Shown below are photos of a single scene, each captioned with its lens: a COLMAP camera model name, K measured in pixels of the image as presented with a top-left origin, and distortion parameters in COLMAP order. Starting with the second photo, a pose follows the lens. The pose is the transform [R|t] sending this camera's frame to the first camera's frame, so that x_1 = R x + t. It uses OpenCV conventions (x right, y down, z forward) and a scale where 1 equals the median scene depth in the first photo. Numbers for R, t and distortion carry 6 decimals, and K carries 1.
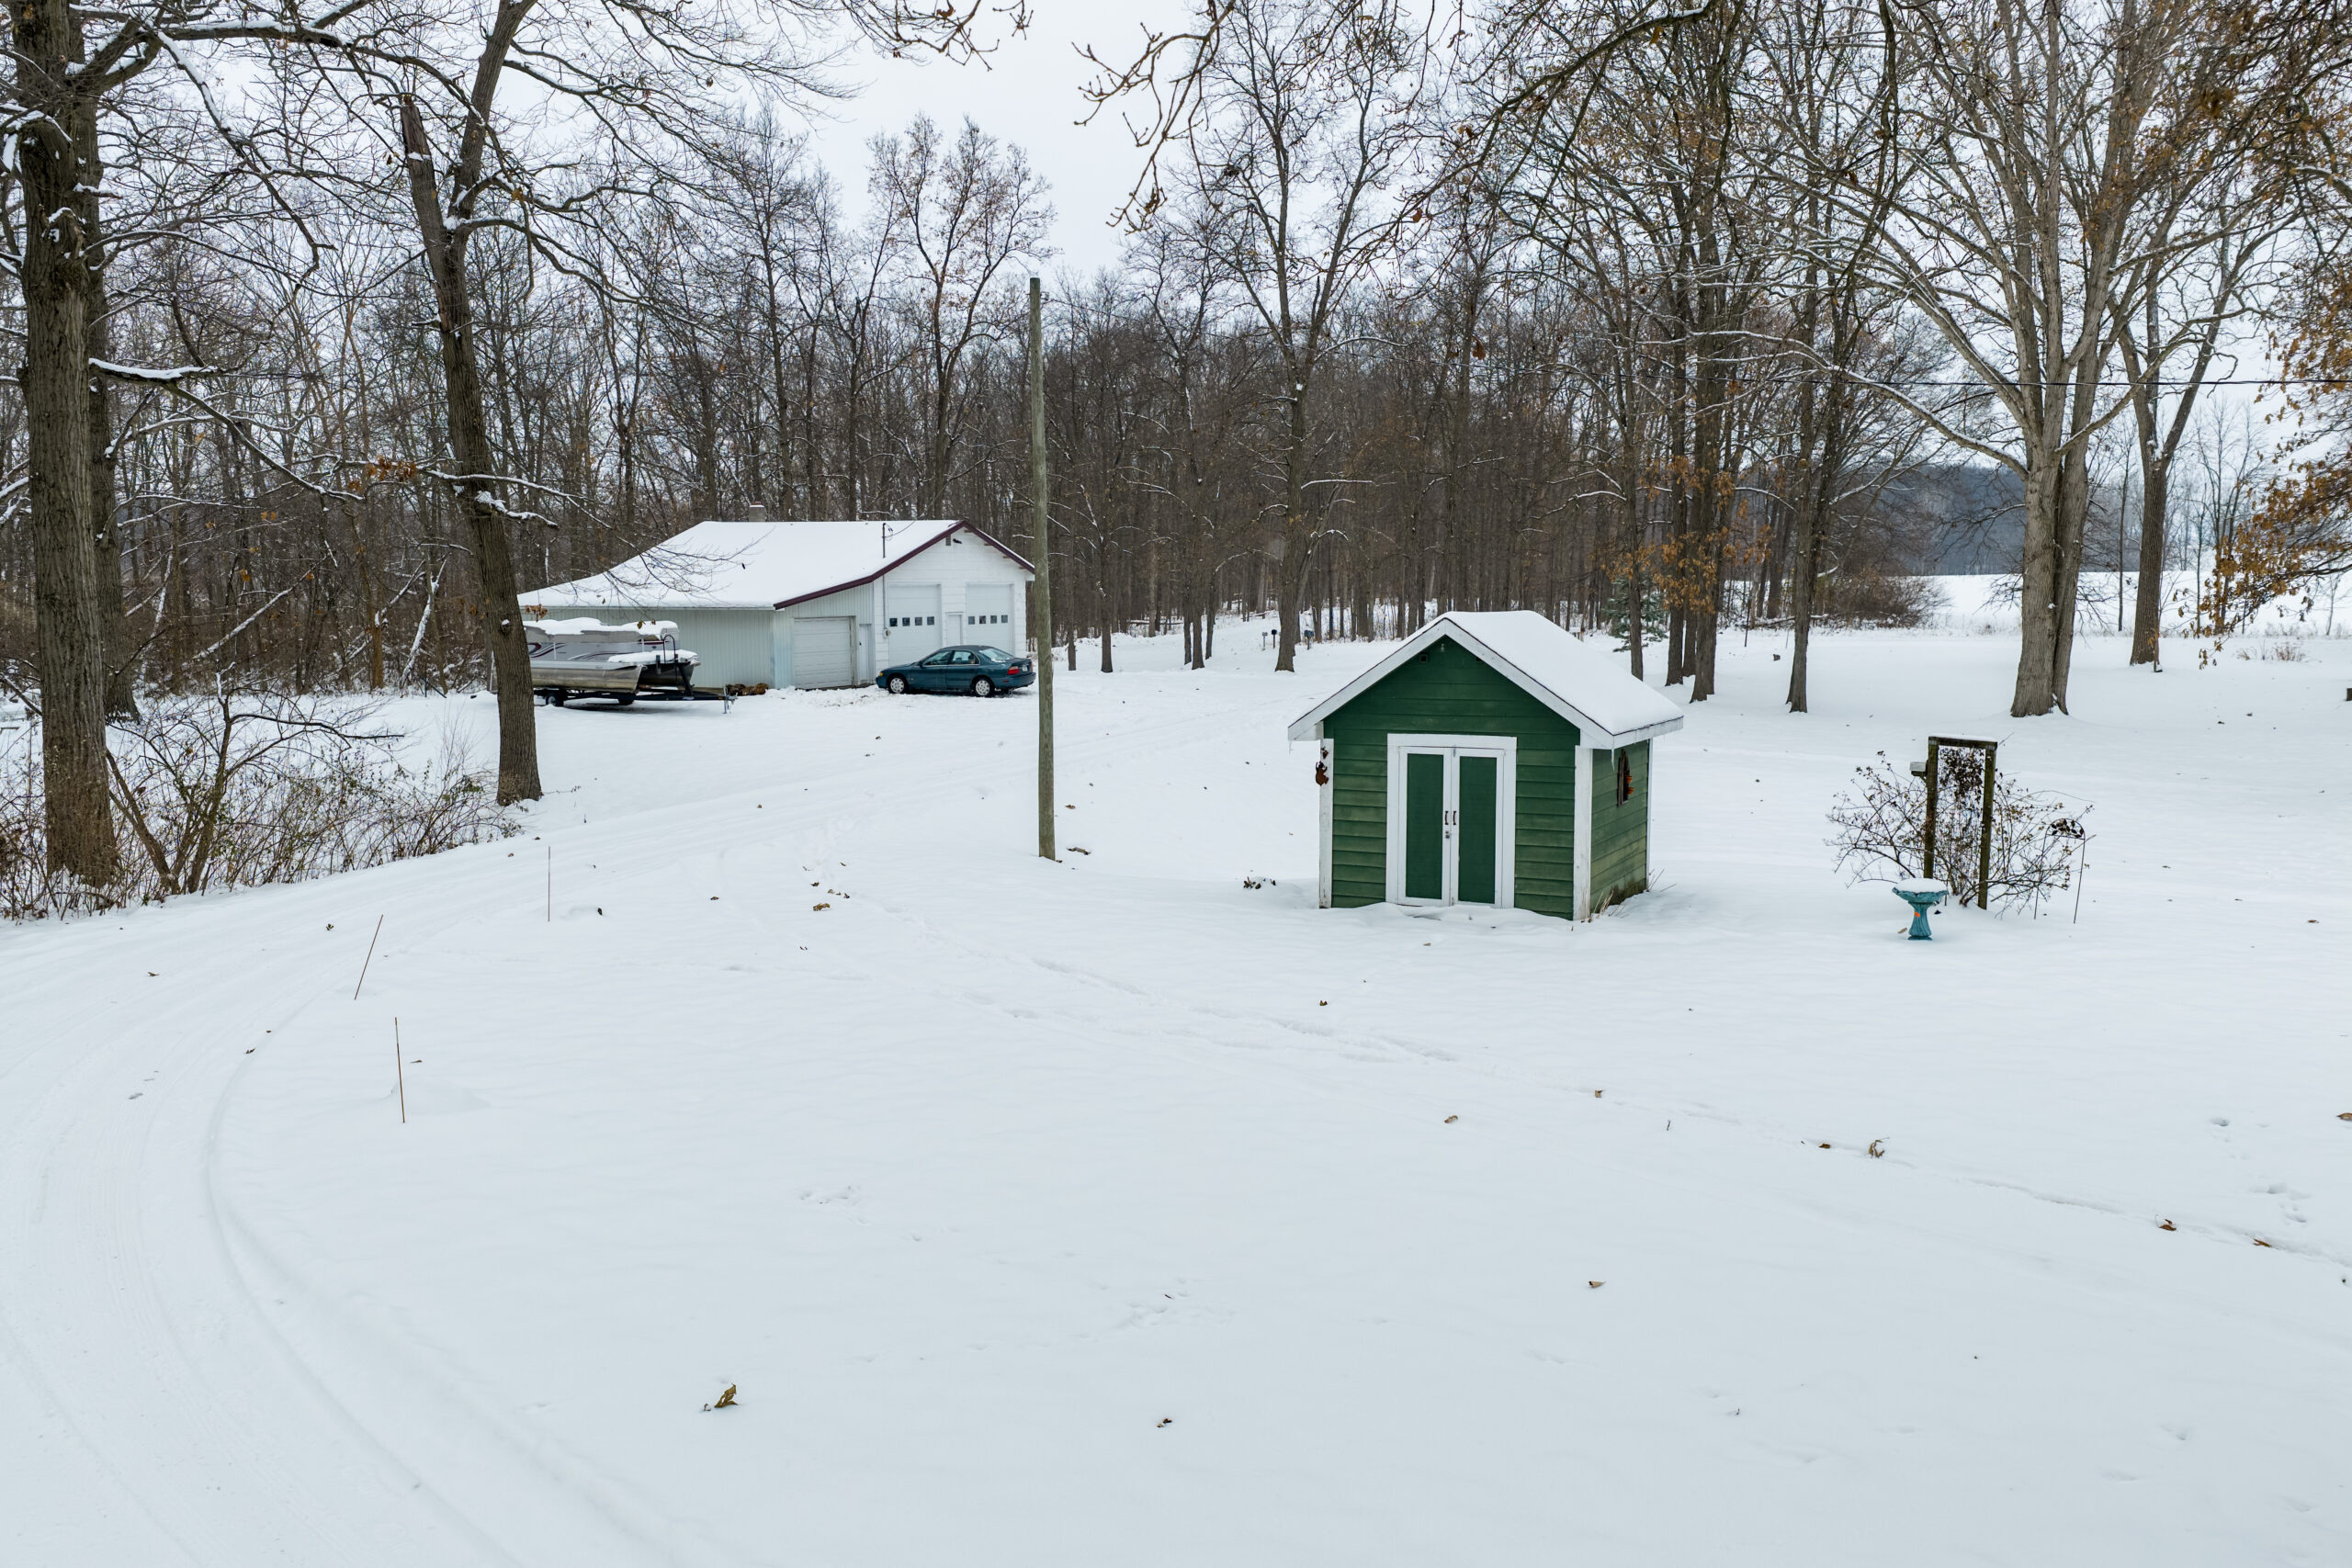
lens RADIAL K [[1865.9, 0, 1176.0], [0, 1865.9, 784.0], [0, 0, 1]] dist [-0.109083, 0.000677]
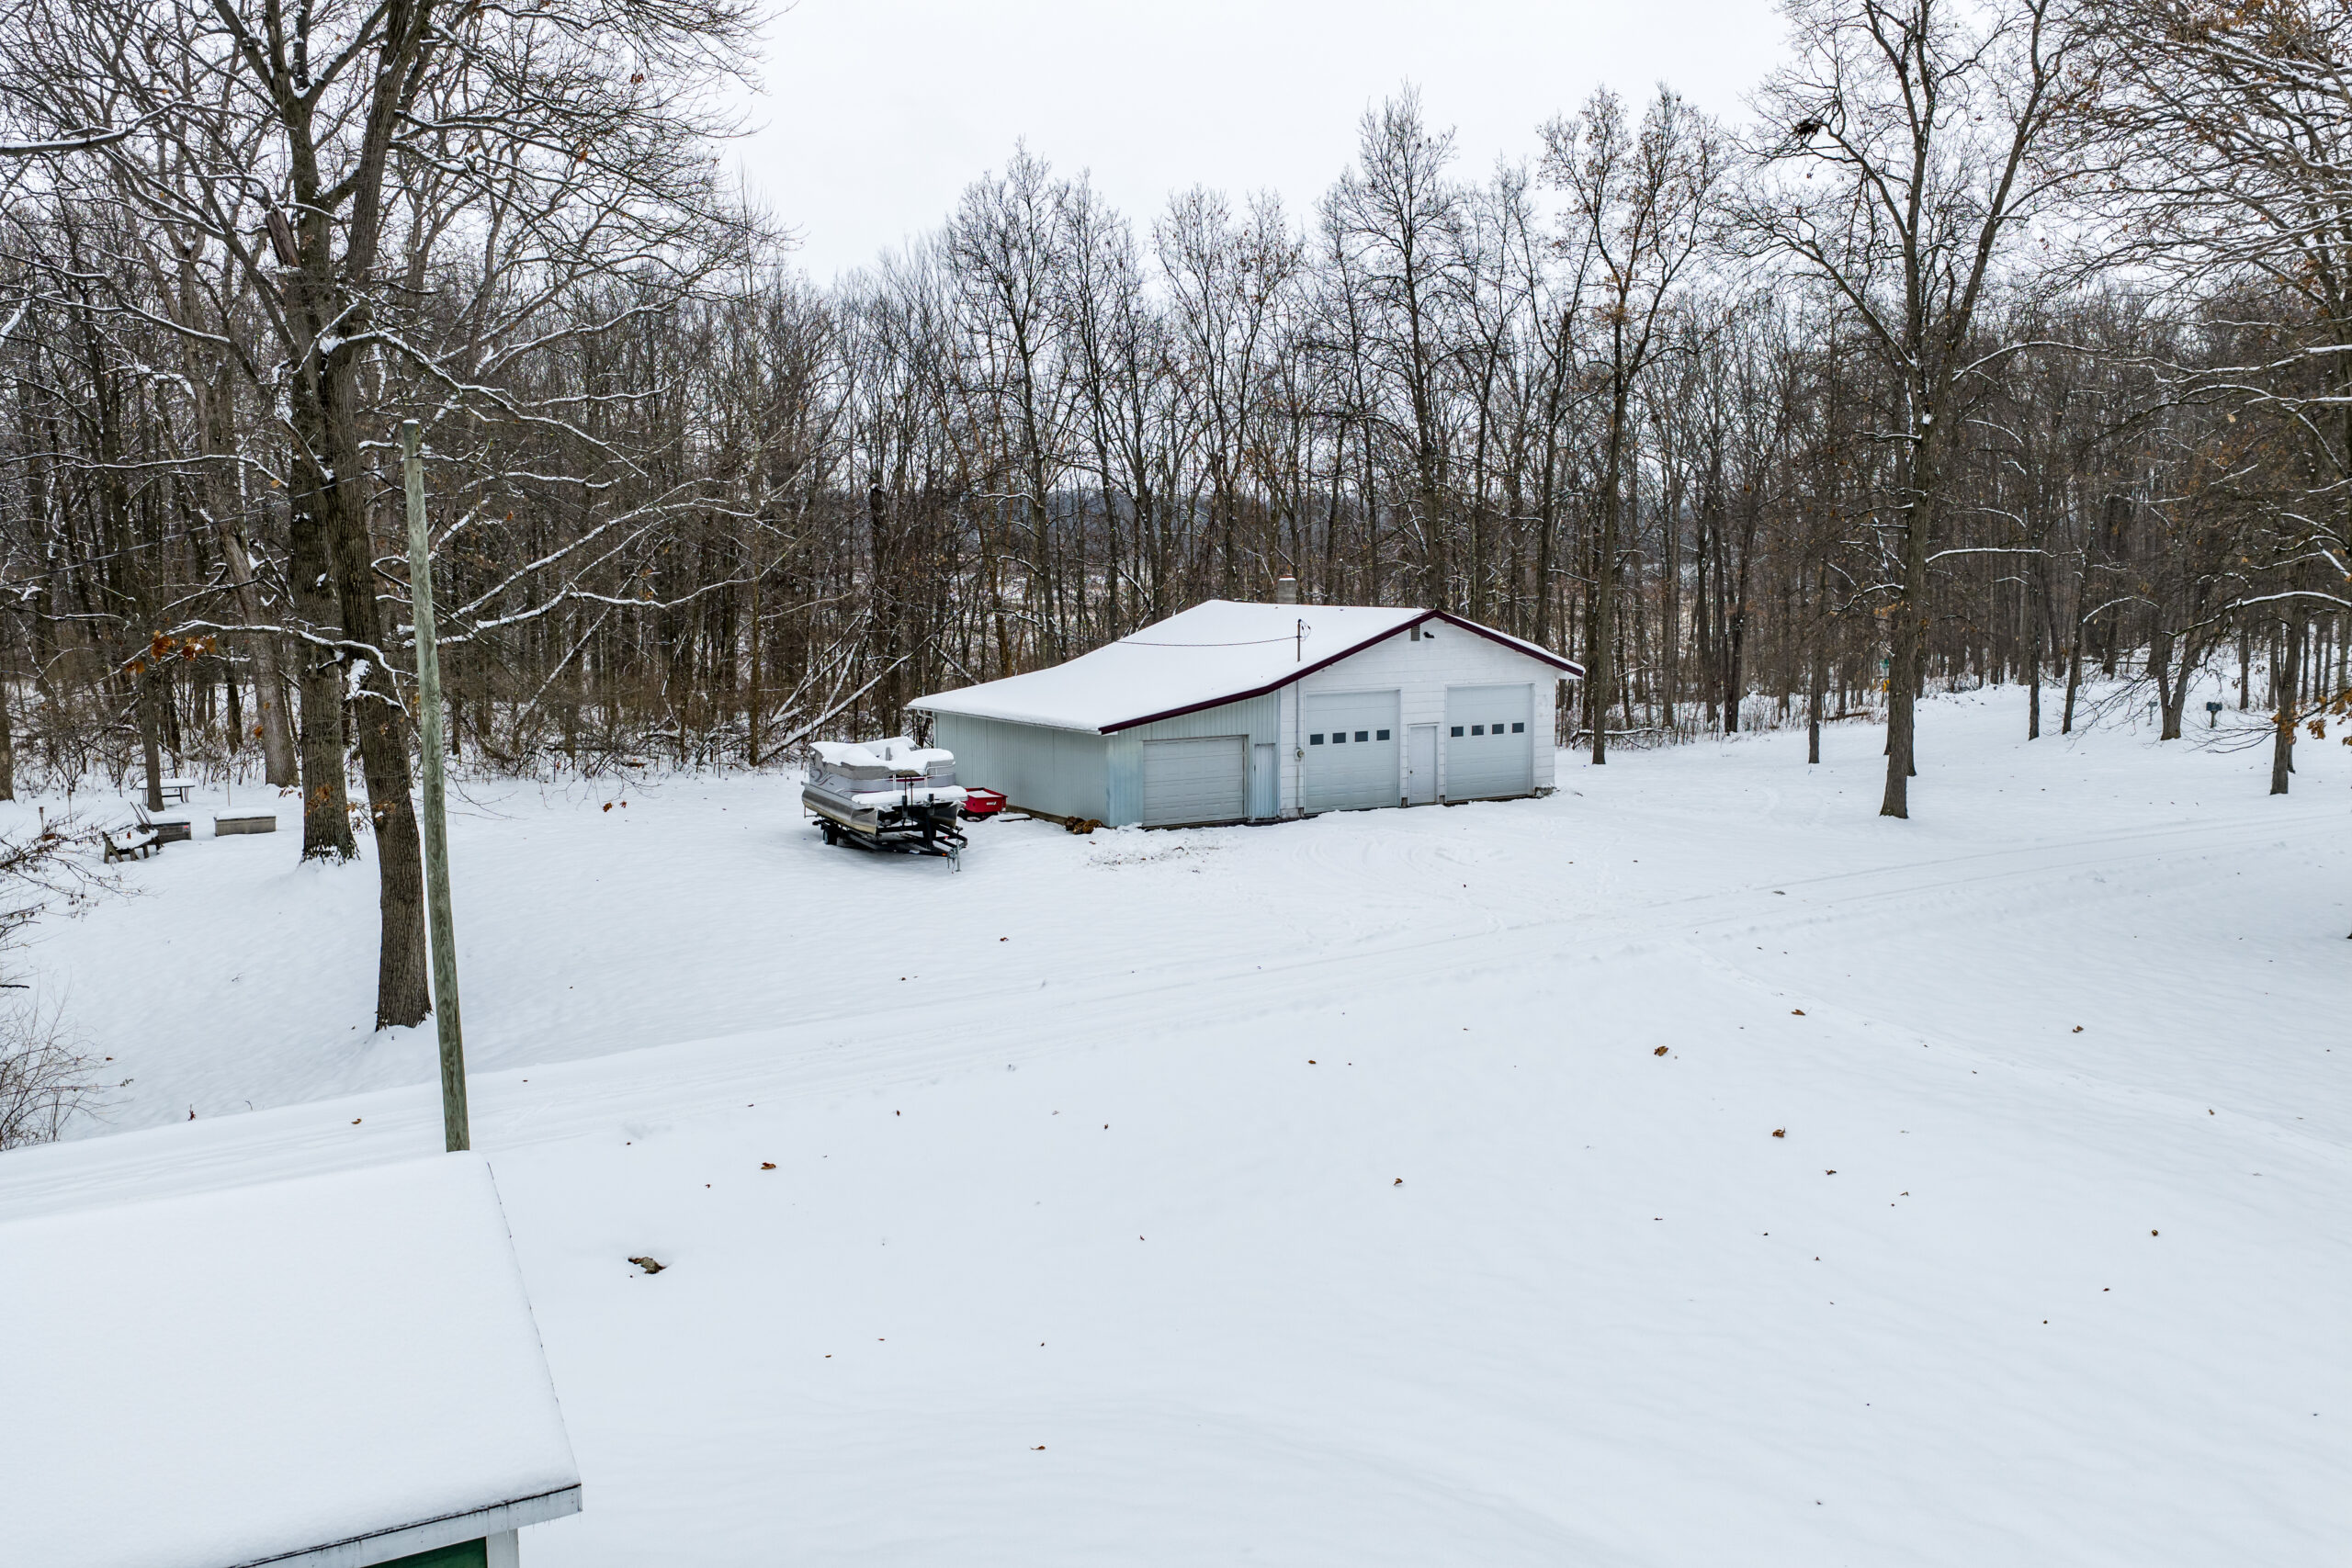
lens RADIAL K [[1865.9, 0, 1176.0], [0, 1865.9, 784.0], [0, 0, 1]] dist [-0.109083, 0.000677]
pose [[0.830841, 0.047172, -0.554507, 0.235422], [-0.046383, 0.998804, 0.015472, -0.074808], [0.554574, 0.012865, 0.832035, 0.288891]]
